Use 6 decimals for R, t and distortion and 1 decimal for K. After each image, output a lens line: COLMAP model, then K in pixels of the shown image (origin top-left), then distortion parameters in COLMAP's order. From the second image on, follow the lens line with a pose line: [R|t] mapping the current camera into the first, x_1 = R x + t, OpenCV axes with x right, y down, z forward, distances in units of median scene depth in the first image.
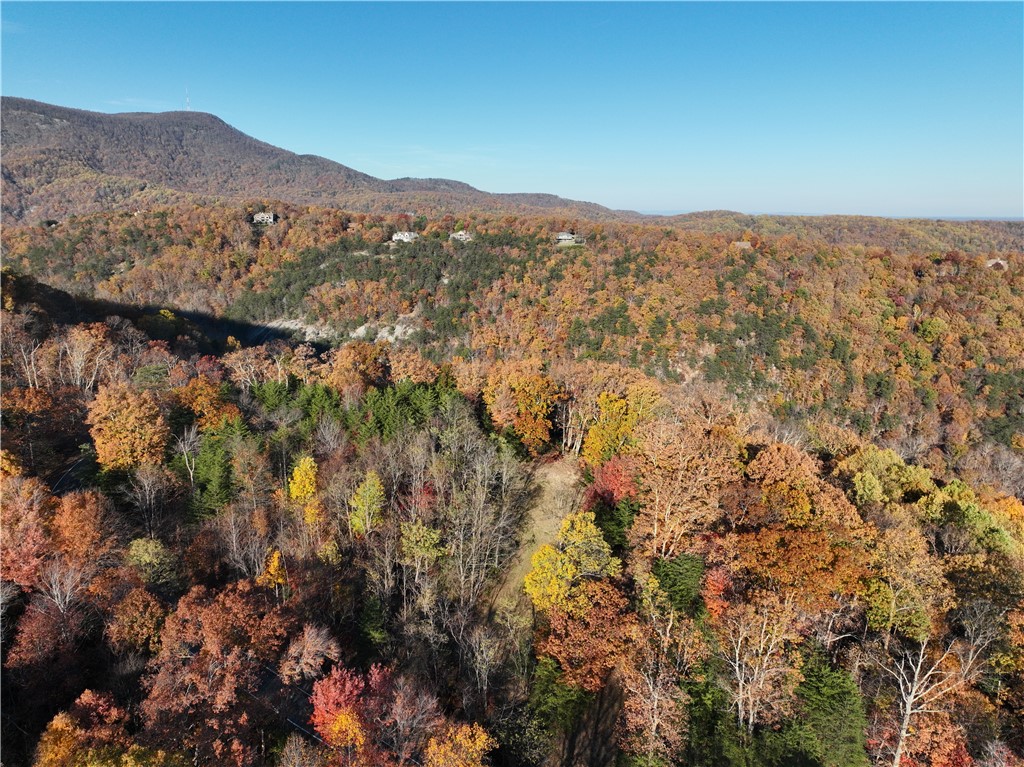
lens RADIAL K [[723.5, 0, 512.0], [0, 723.5, 383.5], [0, 0, 1]] dist [0.000417, 0.020407]
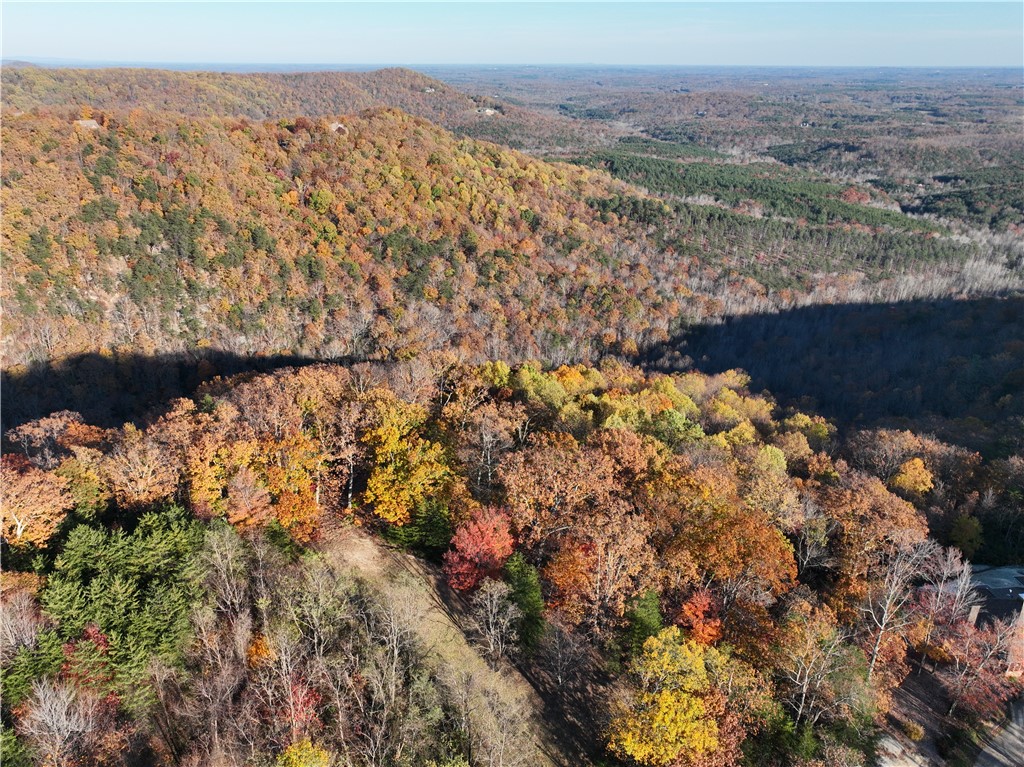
lens RADIAL K [[723.5, 0, 512.0], [0, 723.5, 383.5], [0, 0, 1]] dist [0.000417, 0.020407]
pose [[0.619723, -0.325036, 0.714349, -0.077671], [0.184210, 0.945022, 0.270185, -0.052533], [-0.762896, -0.035849, 0.645527, 0.096109]]
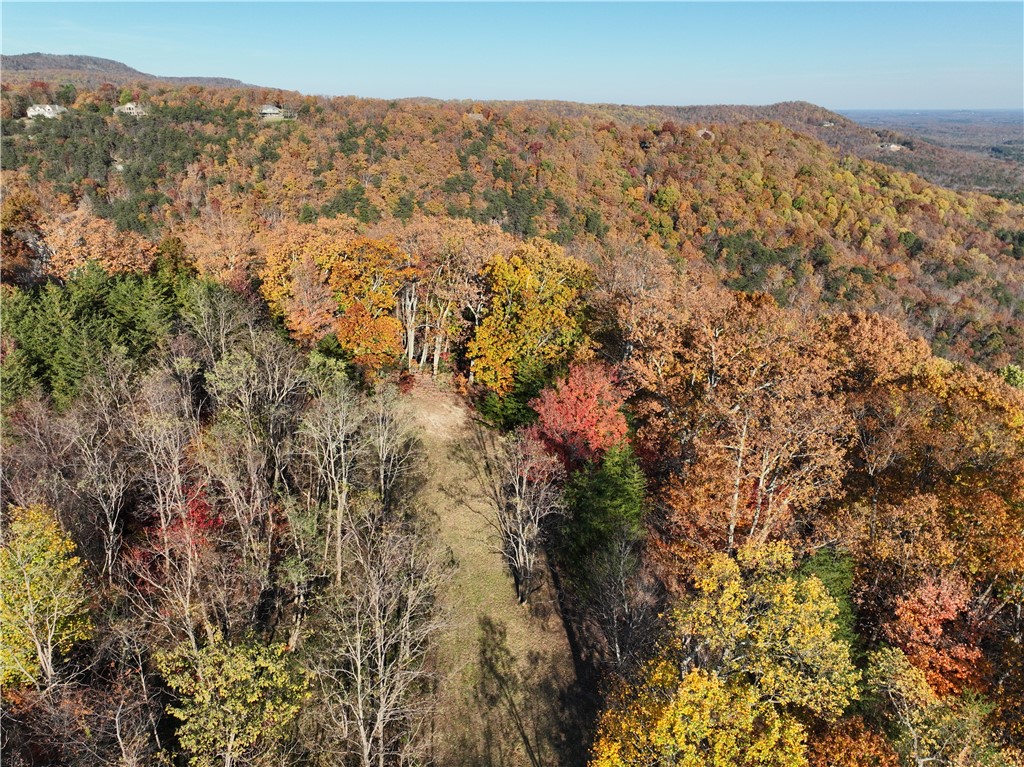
lens RADIAL K [[723.5, 0, 512.0], [0, 723.5, 383.5], [0, 0, 1]] dist [0.000417, 0.020407]
pose [[0.921933, -0.140550, 0.360951, -0.018826], [0.090488, 0.984212, 0.152116, 0.006147], [-0.376632, -0.107579, 0.920095, 0.115208]]
